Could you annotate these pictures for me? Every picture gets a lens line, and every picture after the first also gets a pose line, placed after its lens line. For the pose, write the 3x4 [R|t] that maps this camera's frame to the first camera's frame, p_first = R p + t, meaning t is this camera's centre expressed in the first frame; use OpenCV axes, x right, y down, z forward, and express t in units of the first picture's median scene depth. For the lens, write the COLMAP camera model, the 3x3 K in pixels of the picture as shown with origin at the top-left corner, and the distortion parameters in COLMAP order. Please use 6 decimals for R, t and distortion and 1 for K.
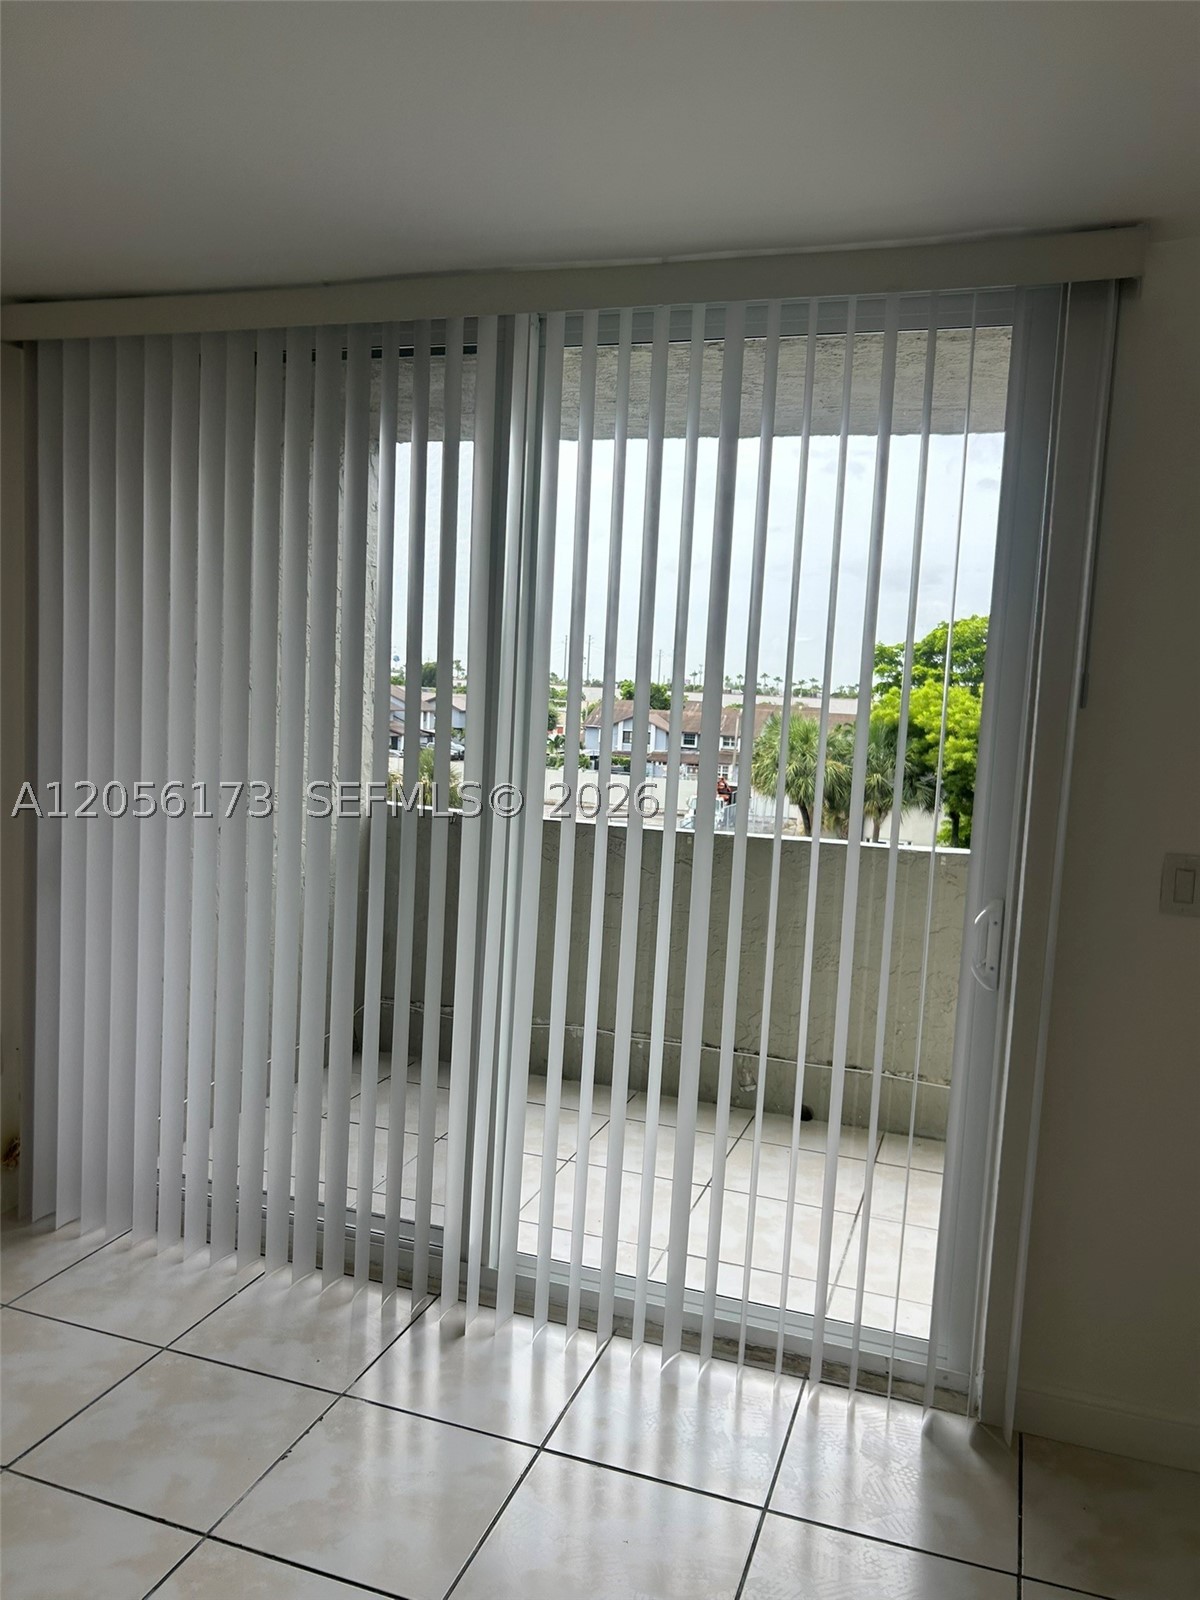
lens RADIAL K [[1217.1, 0, 595.0], [0, 1217.1, 791.0], [0, 0, 1]] dist [0.066312, -0.065588]
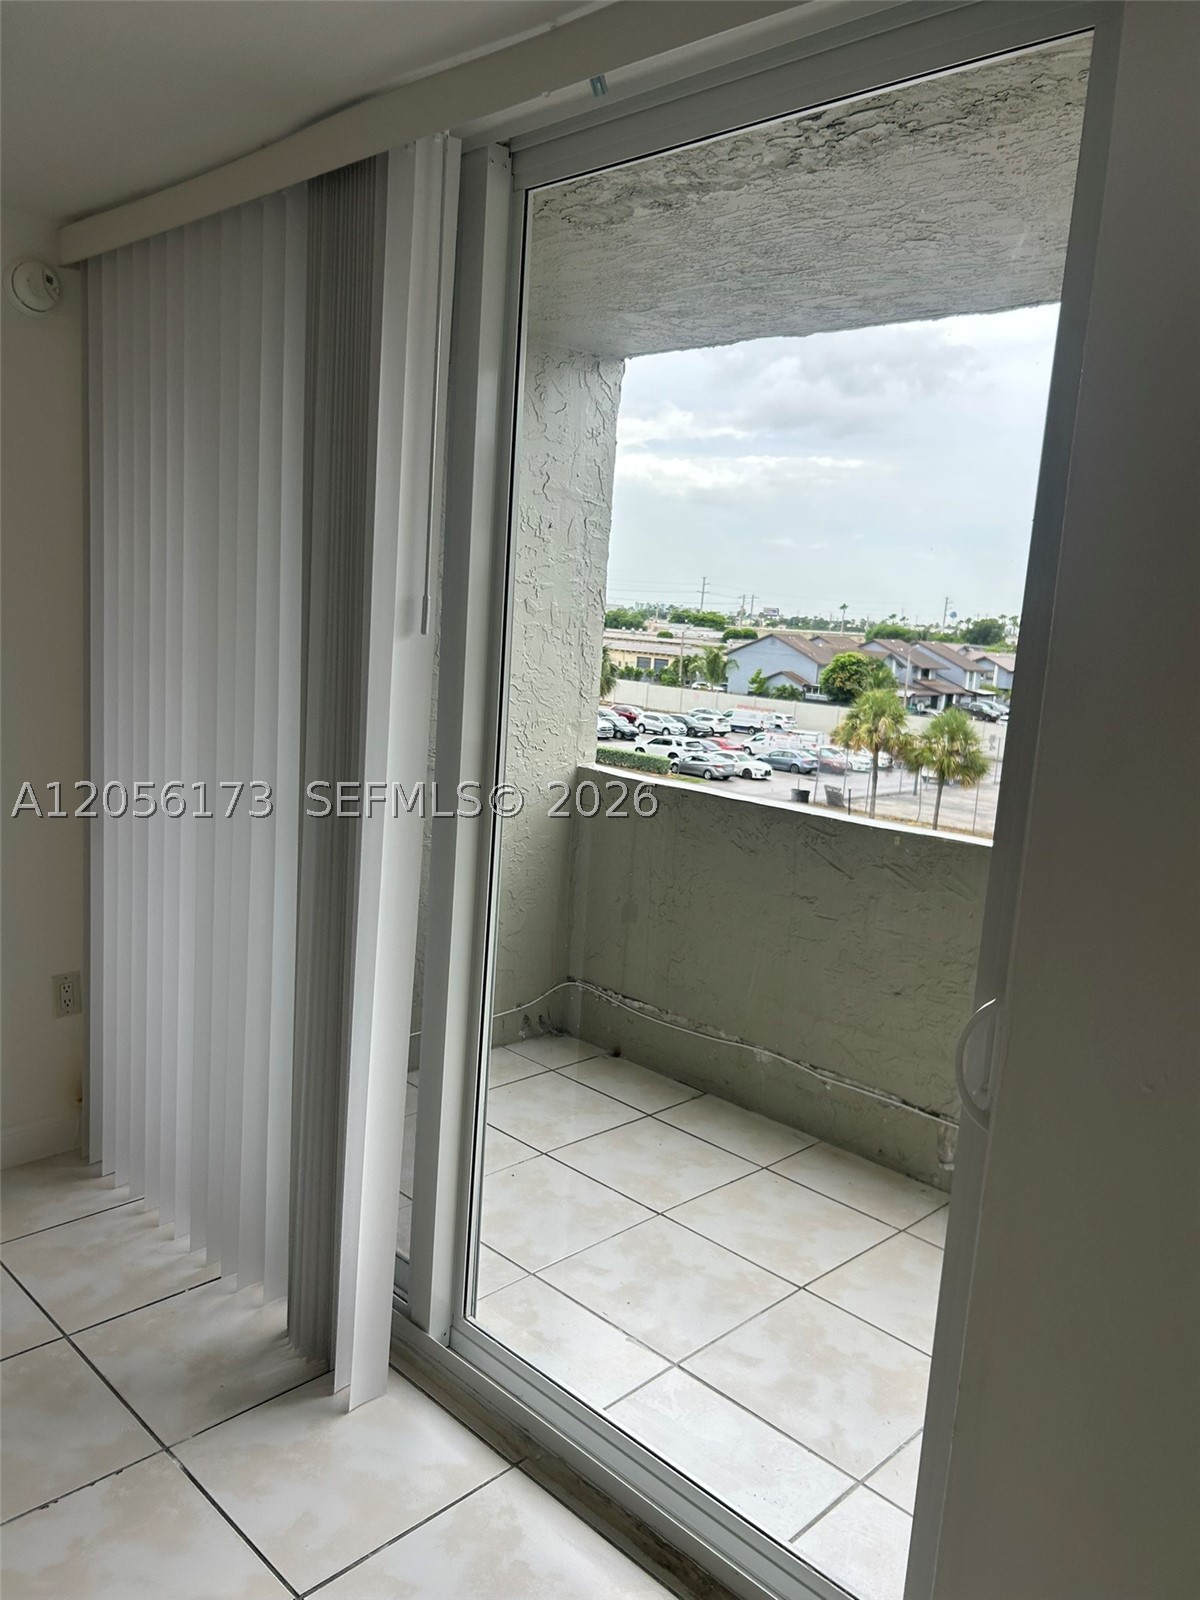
lens RADIAL K [[1216.0, 0, 632.4], [0, 1216.0, 781.7], [0, 0, 1]] dist [0.011055, -0.039551]
pose [[0.910412, 0.071593, -0.407460, 0.324500], [-0.060146, 0.997353, 0.040854, -0.023477], [0.409307, -0.012687, 0.912309, 0.295894]]
